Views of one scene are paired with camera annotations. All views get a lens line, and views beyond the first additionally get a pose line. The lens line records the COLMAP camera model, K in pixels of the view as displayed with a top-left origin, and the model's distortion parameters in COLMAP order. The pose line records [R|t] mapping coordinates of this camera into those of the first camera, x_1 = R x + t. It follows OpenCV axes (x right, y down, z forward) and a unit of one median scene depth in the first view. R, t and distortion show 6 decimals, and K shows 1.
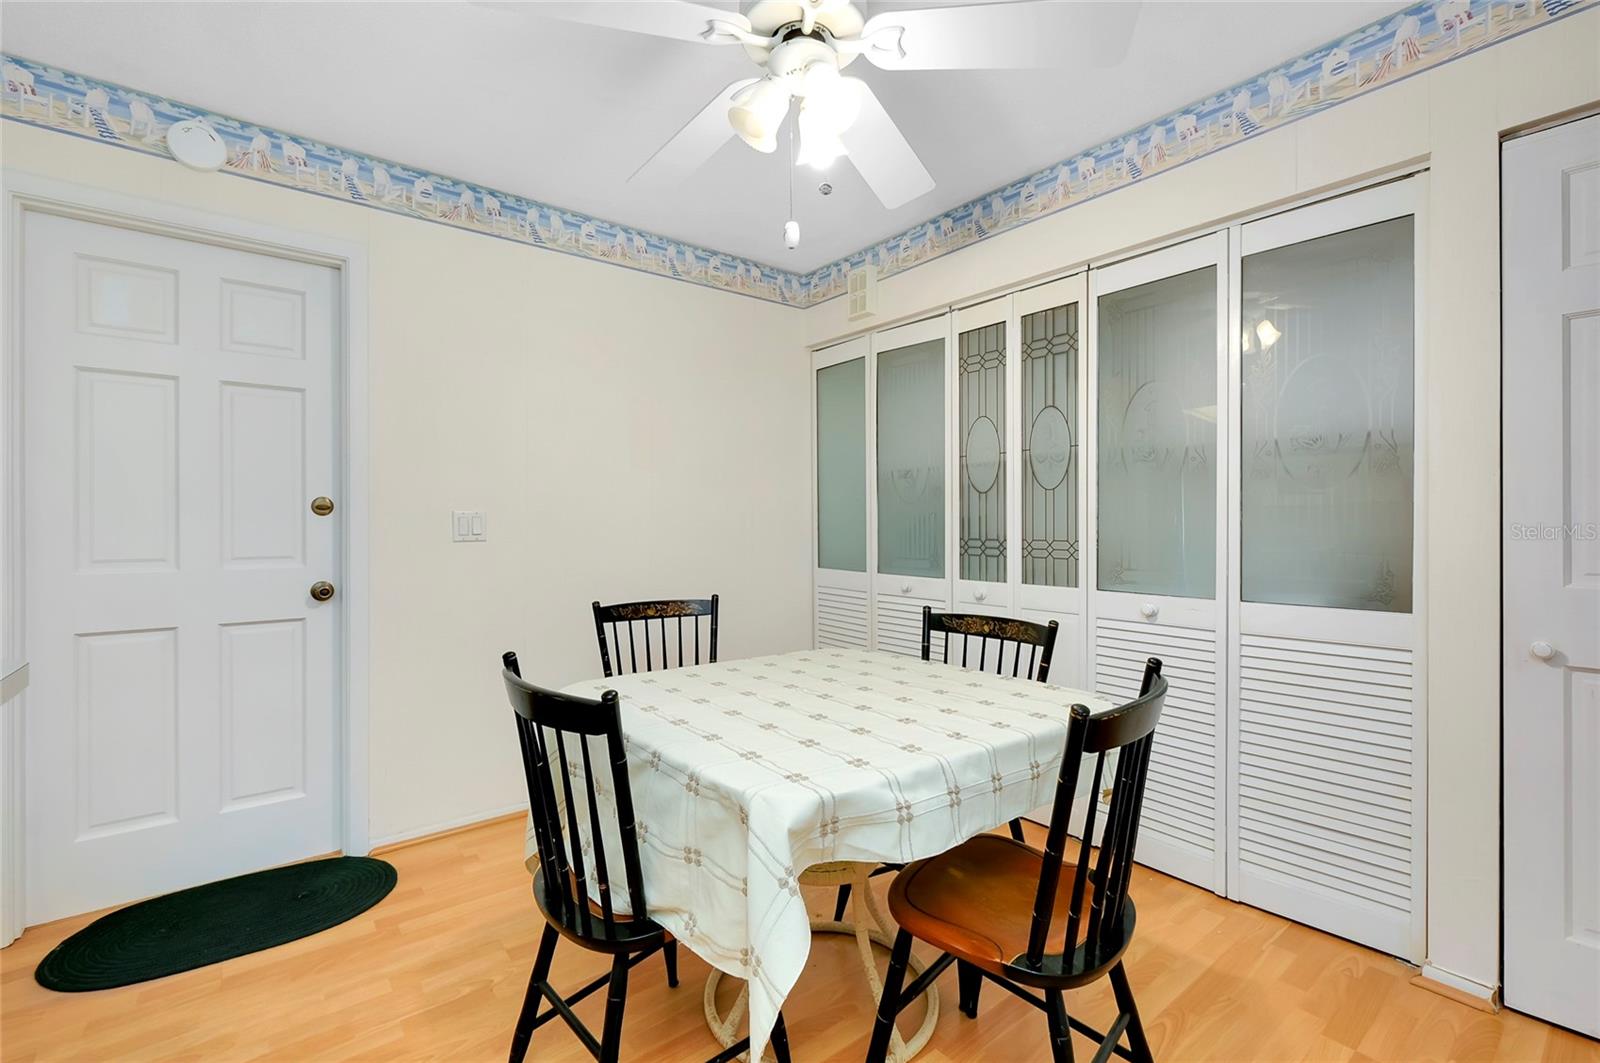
lens RADIAL K [[724.8, 0, 792.7], [0, 724.8, 527.8], [0, 0, 1]] dist [-0.005140, -0.000413]
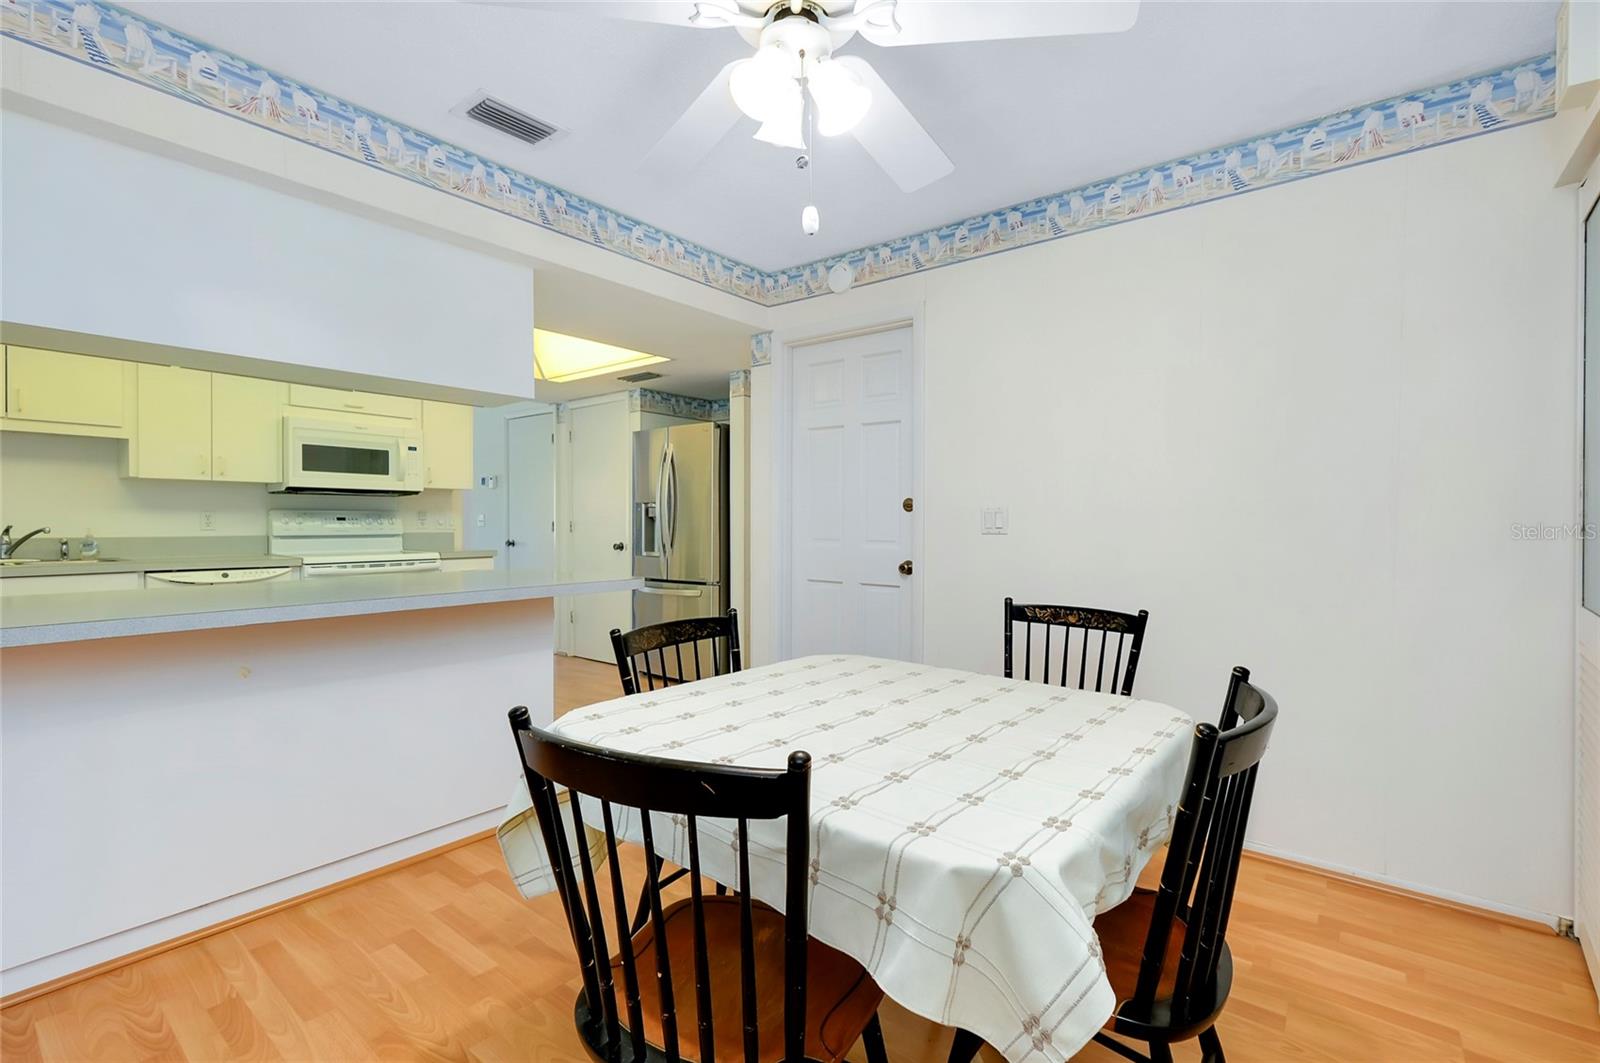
lens RADIAL K [[724.8, 0, 792.2], [0, 724.8, 526.5], [0, 0, 1]] dist [-0.005140, -0.000413]
pose [[0.208727, 0.014014, -0.977874, 0.592254], [-0.007520, 0.999891, 0.012725, -0.005045], [0.977945, 0.004698, 0.208809, 0.479984]]
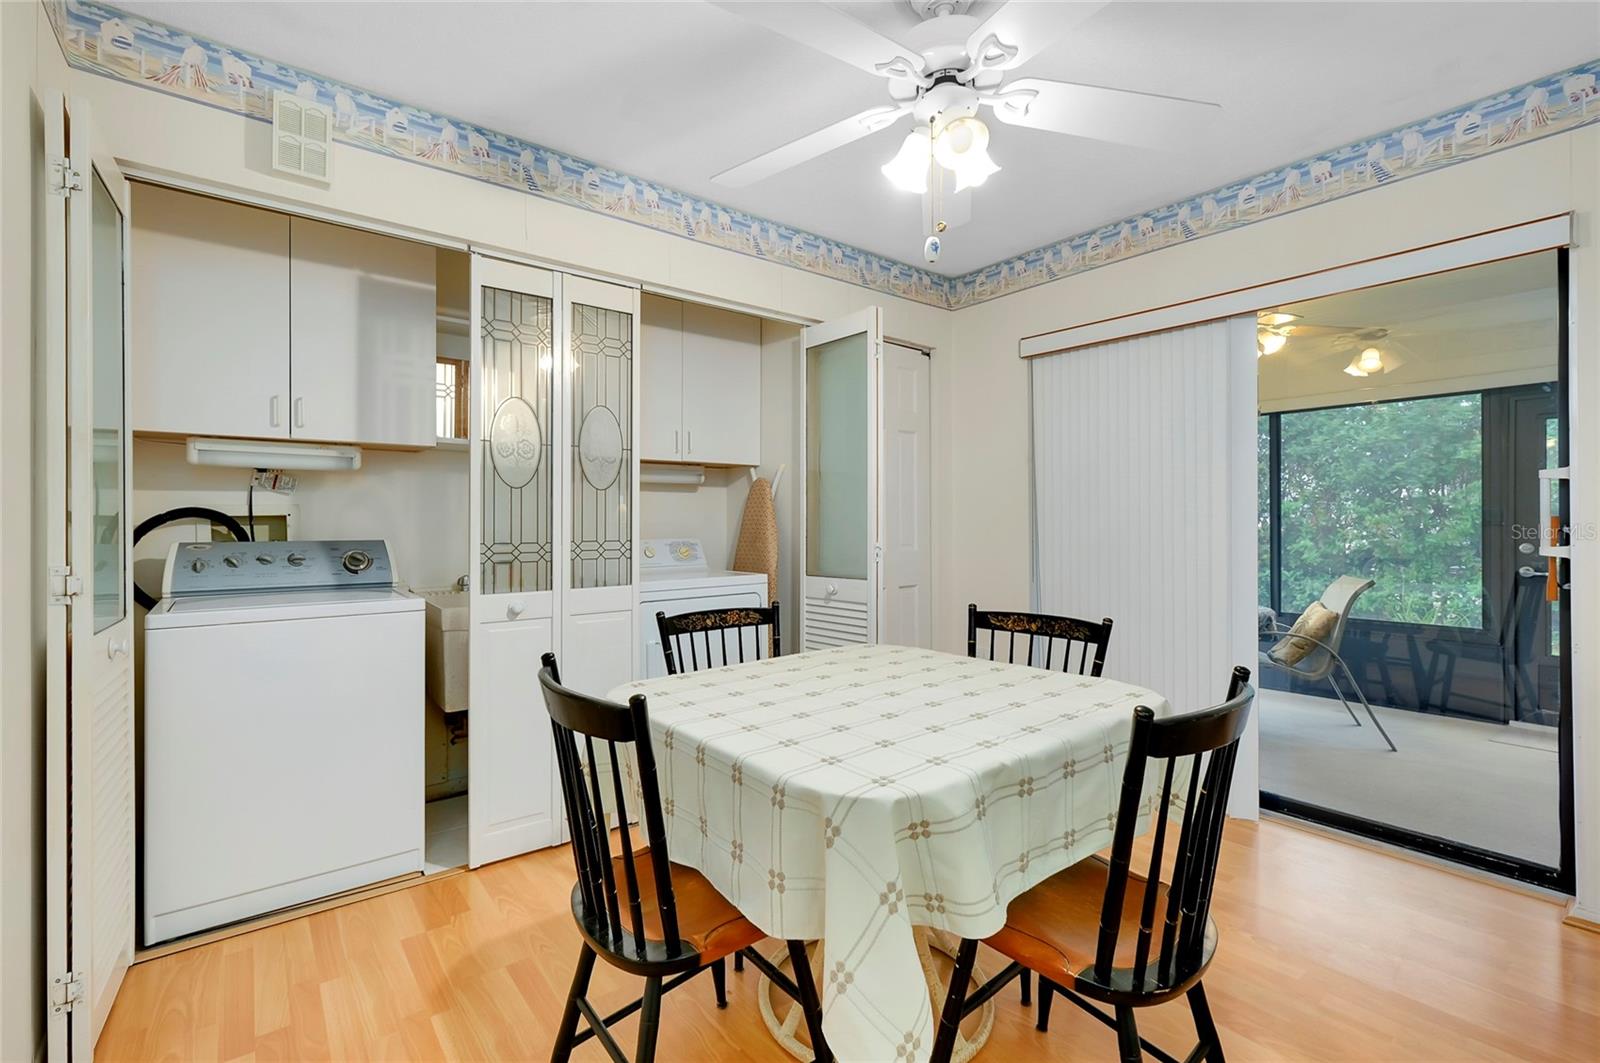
lens RADIAL K [[724.8, 0, 788.6], [0, 724.8, 522.3], [0, 0, 1]] dist [-0.005140, -0.000413]
pose [[0.033822, 0.004867, 0.999416, -0.638988], [0.008938, 0.999947, -0.005173, -0.000894], [-0.999388, 0.009107, 0.033776, 0.729509]]
